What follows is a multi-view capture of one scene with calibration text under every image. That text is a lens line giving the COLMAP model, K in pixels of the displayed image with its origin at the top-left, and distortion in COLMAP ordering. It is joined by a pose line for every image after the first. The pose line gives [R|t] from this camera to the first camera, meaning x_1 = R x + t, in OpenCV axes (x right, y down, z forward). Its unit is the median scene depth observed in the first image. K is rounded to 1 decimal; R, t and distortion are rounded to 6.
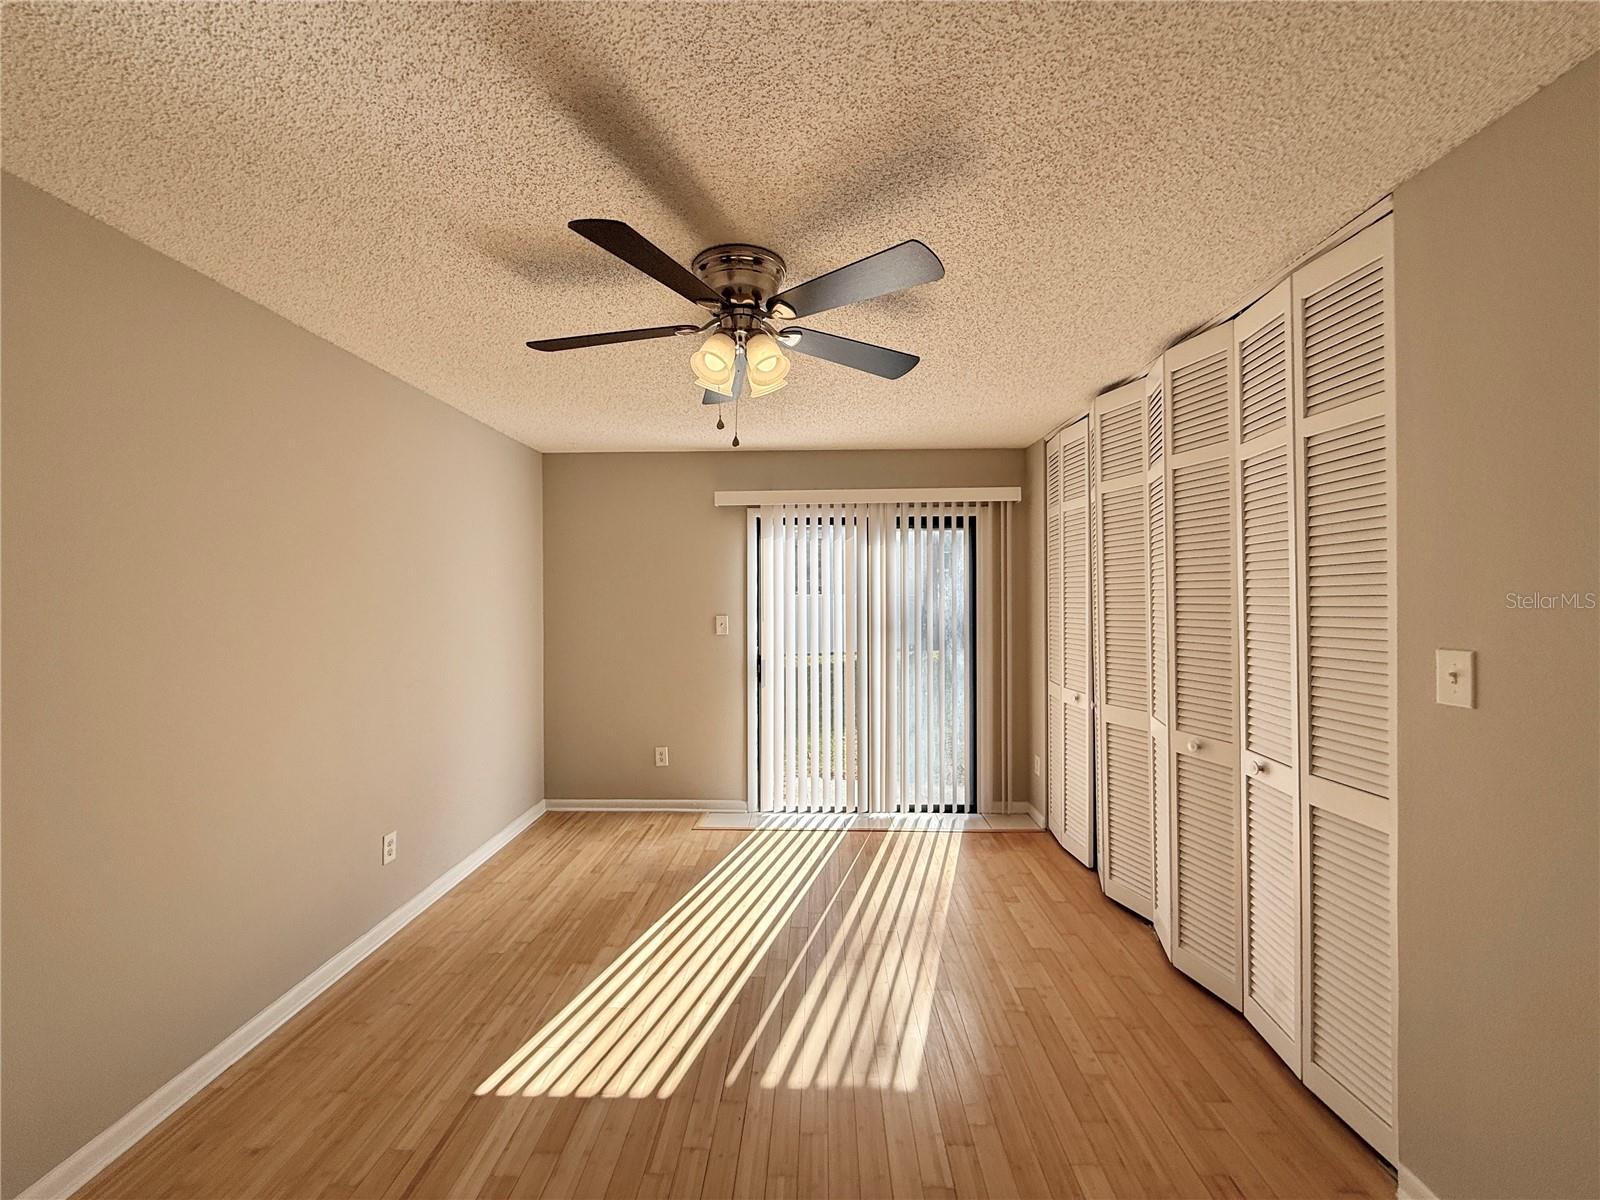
lens RADIAL K [[637.0, 0, 797.0], [0, 637.0, 598.7], [0, 0, 1]] dist [-0.000149, 0.000374]
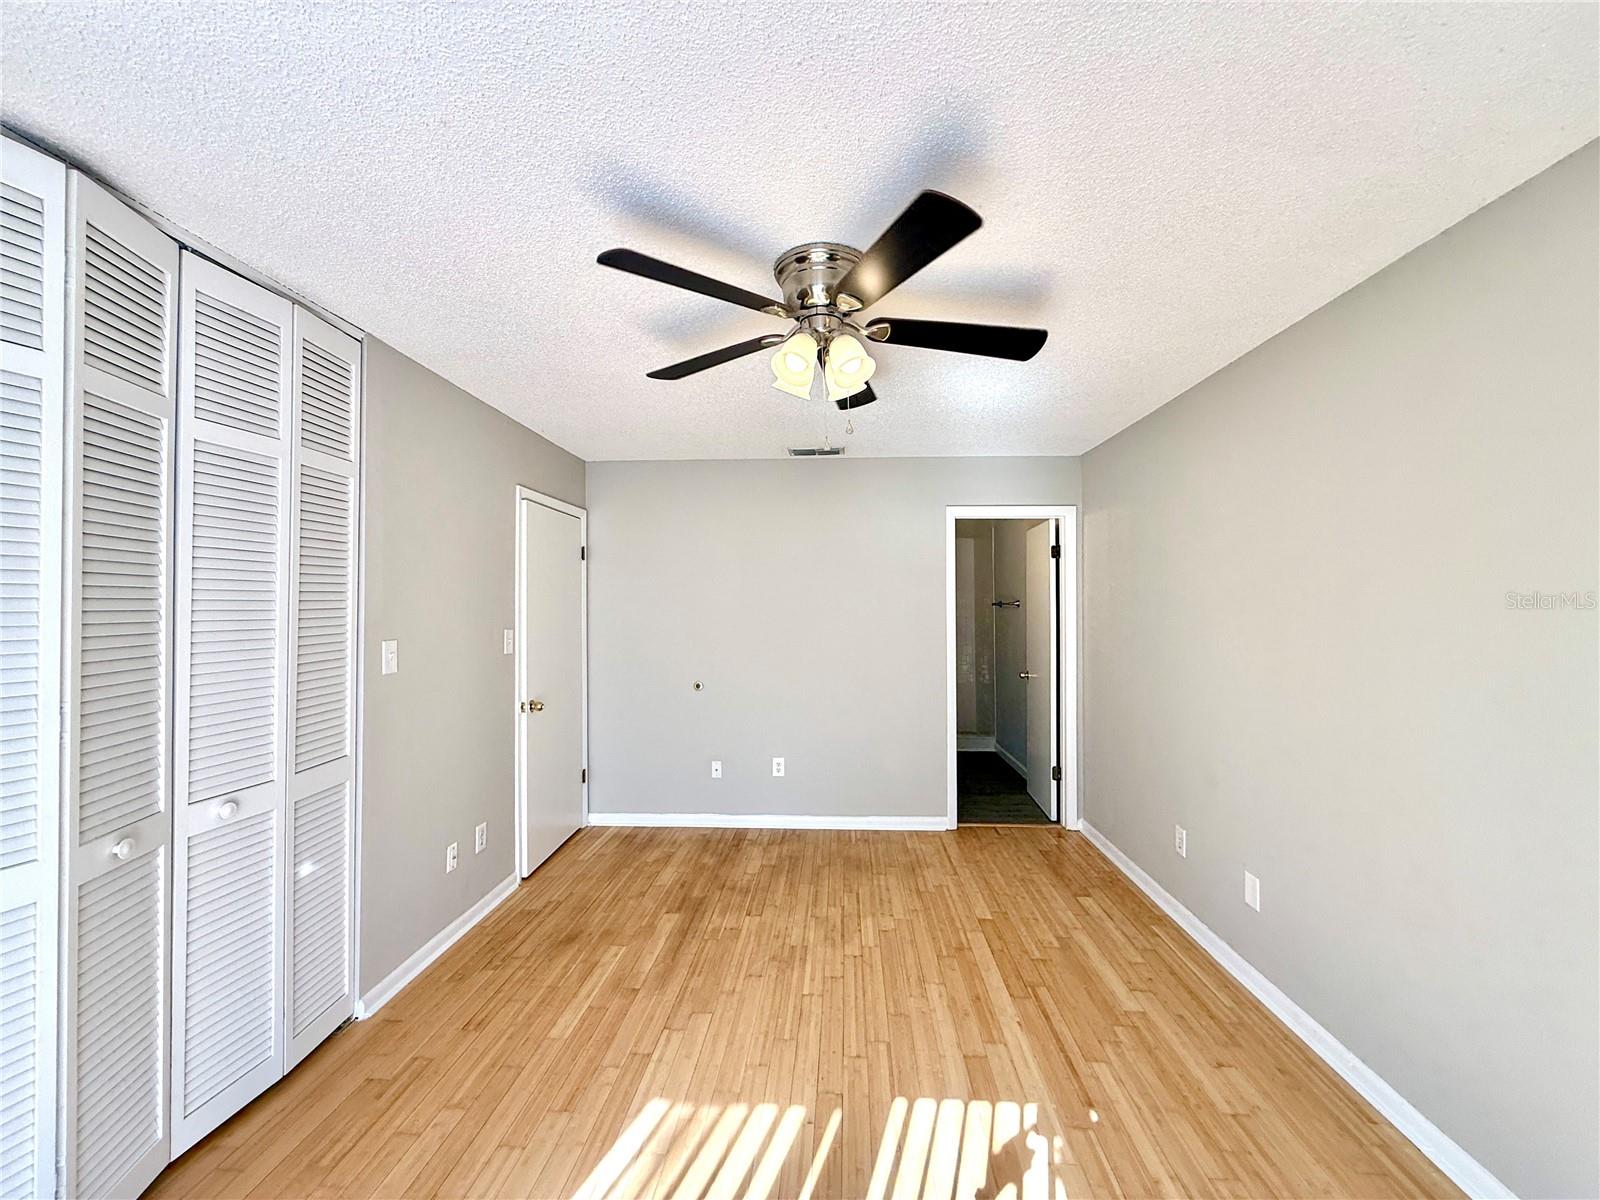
lens RADIAL K [[643.2, 0, 801.8], [0, 643.2, 596.4], [0, 0, 1]] dist [0.000631, 0.000632]
pose [[-0.999717, 0.005453, 0.023136, -0.077405], [0.005271, 0.999955, -0.007940, -0.013853], [-0.023179, -0.007816, -0.999701, 1.965309]]
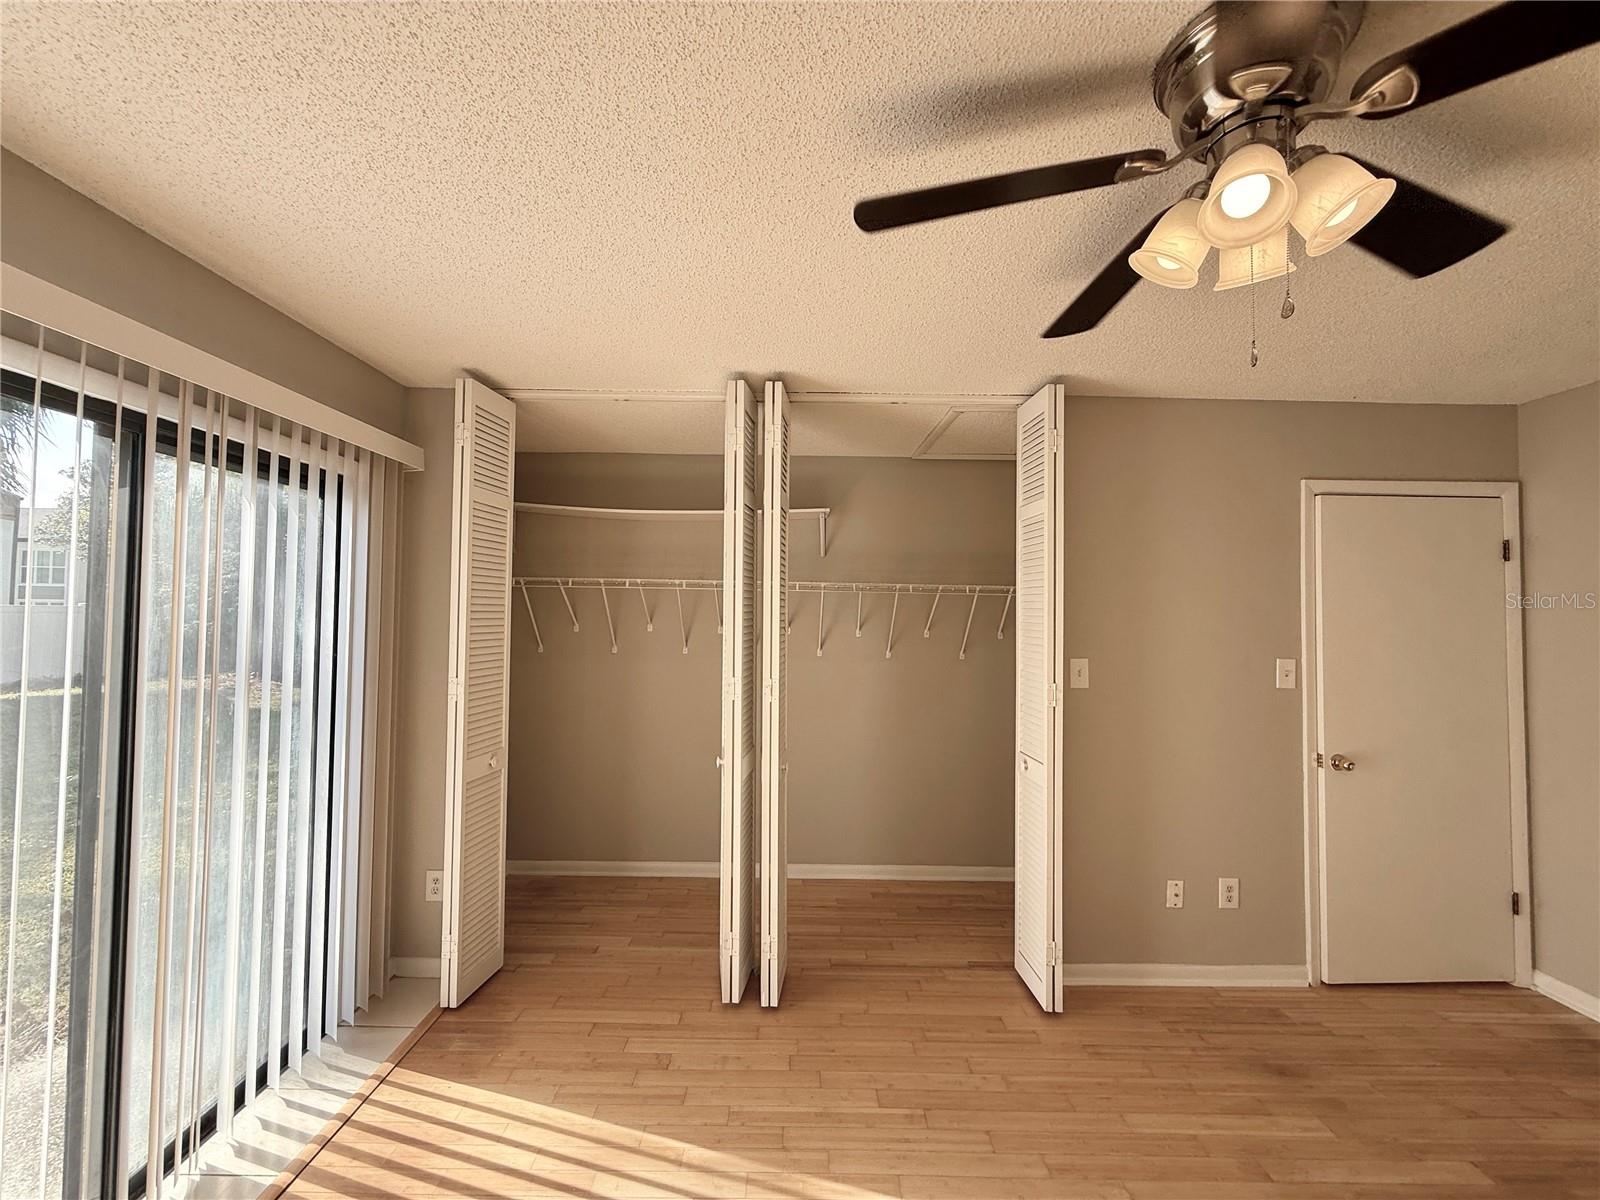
lens RADIAL K [[637.0, 0, 797.0], [0, 637.0, 598.7], [0, 0, 1]] dist [-0.000149, 0.000374]
pose [[-0.034206, 0.042447, 0.998513, -0.606619], [-0.007125, 0.999062, -0.042714, -0.007093], [-0.999389, -0.008575, -0.033871, 1.389295]]
